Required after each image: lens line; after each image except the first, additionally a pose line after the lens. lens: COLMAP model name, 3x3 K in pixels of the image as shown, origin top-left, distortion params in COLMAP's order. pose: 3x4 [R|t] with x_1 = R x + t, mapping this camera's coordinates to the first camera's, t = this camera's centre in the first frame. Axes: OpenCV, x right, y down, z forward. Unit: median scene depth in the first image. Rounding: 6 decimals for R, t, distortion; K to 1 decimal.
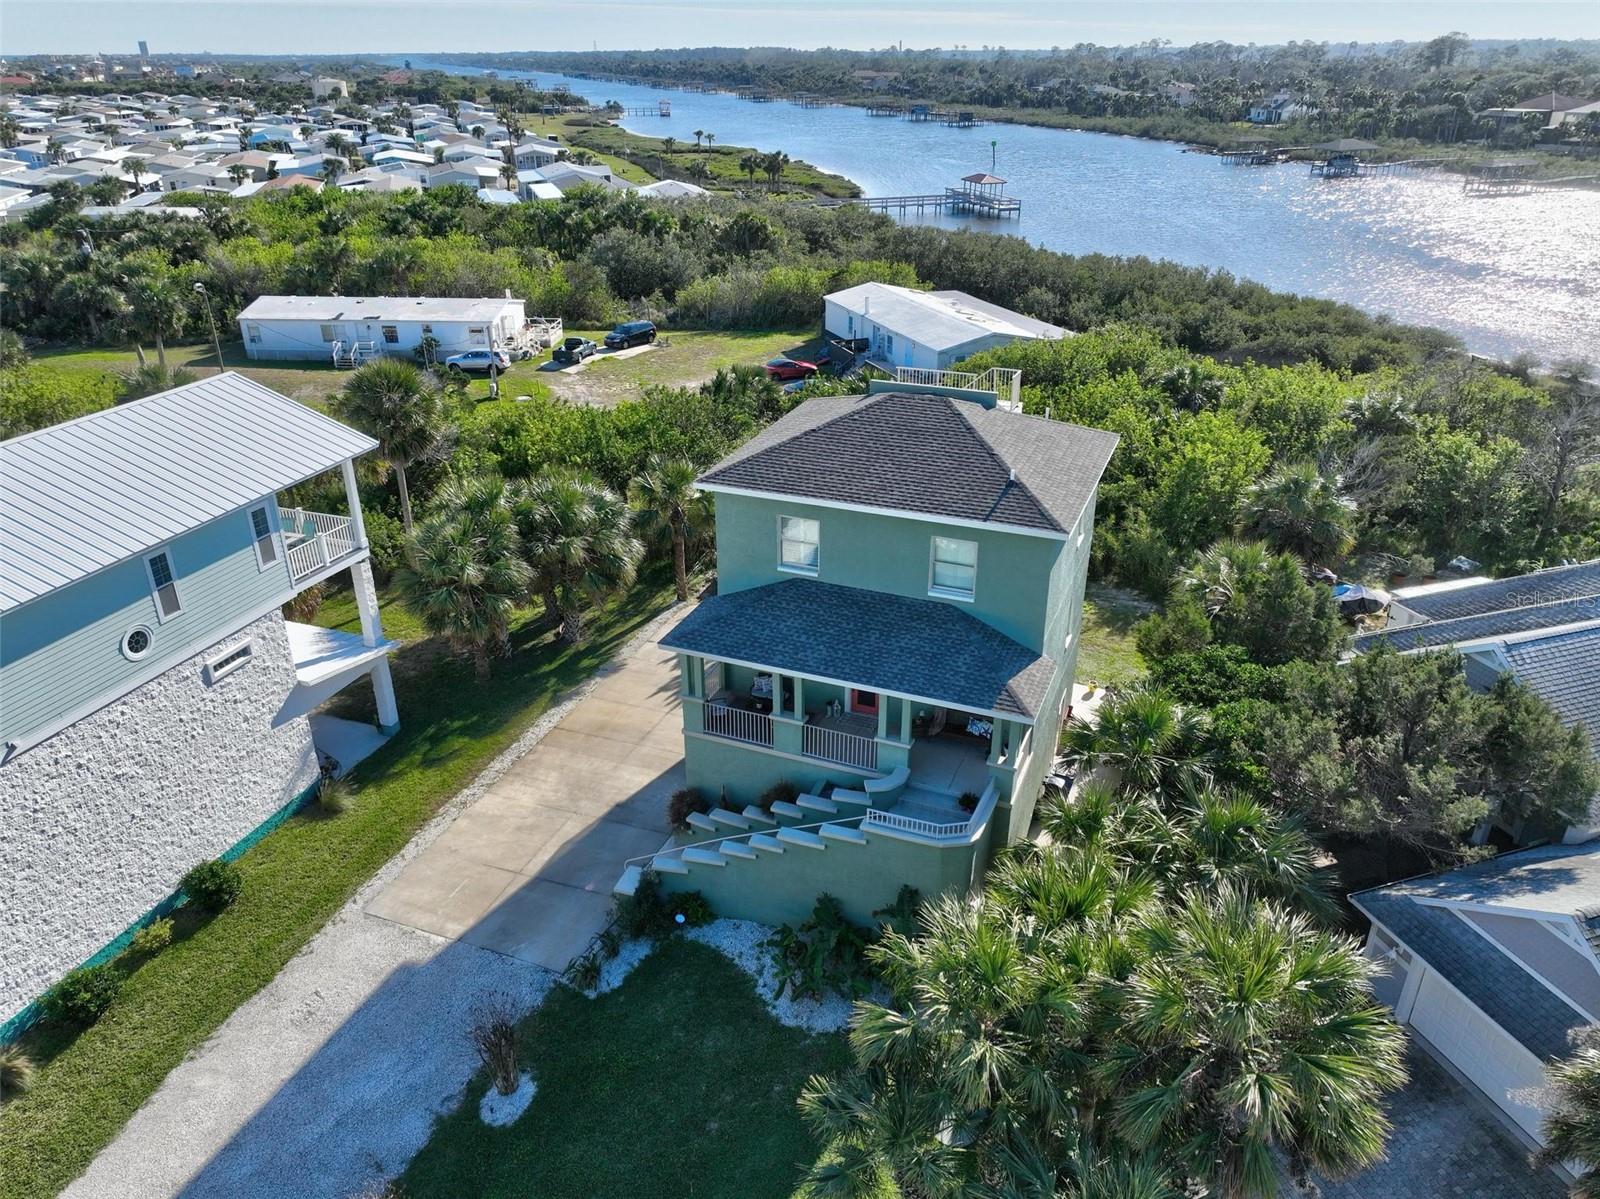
lens RADIAL K [[1129.9, 0, 800.0], [0, 1129.9, 599.5], [0, 0, 1]] dist [-0.004669, 0.020804]
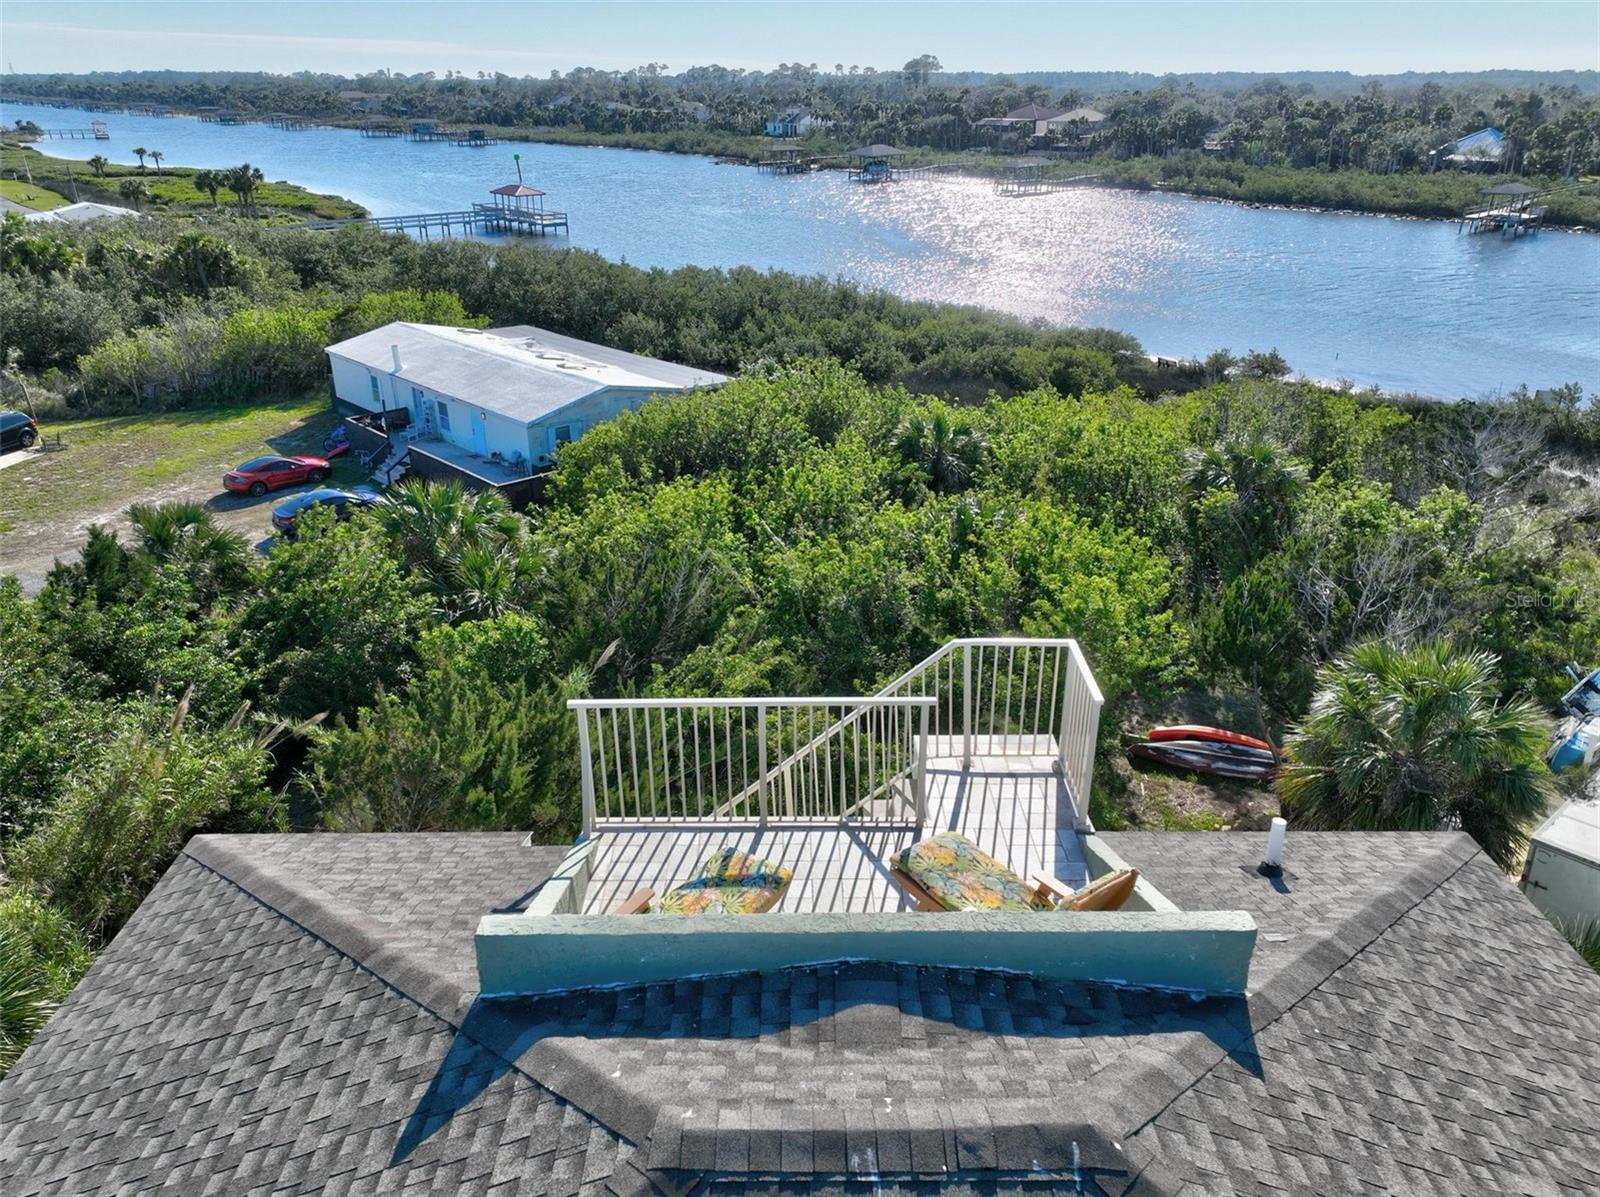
lens RADIAL K [[1129.0, 0, 800.0], [0, 1129.0, 598.5], [0, 0, 1]] dist [-0.004626, 0.019853]
pose [[0.921543, -0.157671, 0.354821, 0.019611], [0.165729, 0.986141, 0.007777, -0.084123], [-0.351129, 0.051637, 0.934902, 0.296048]]
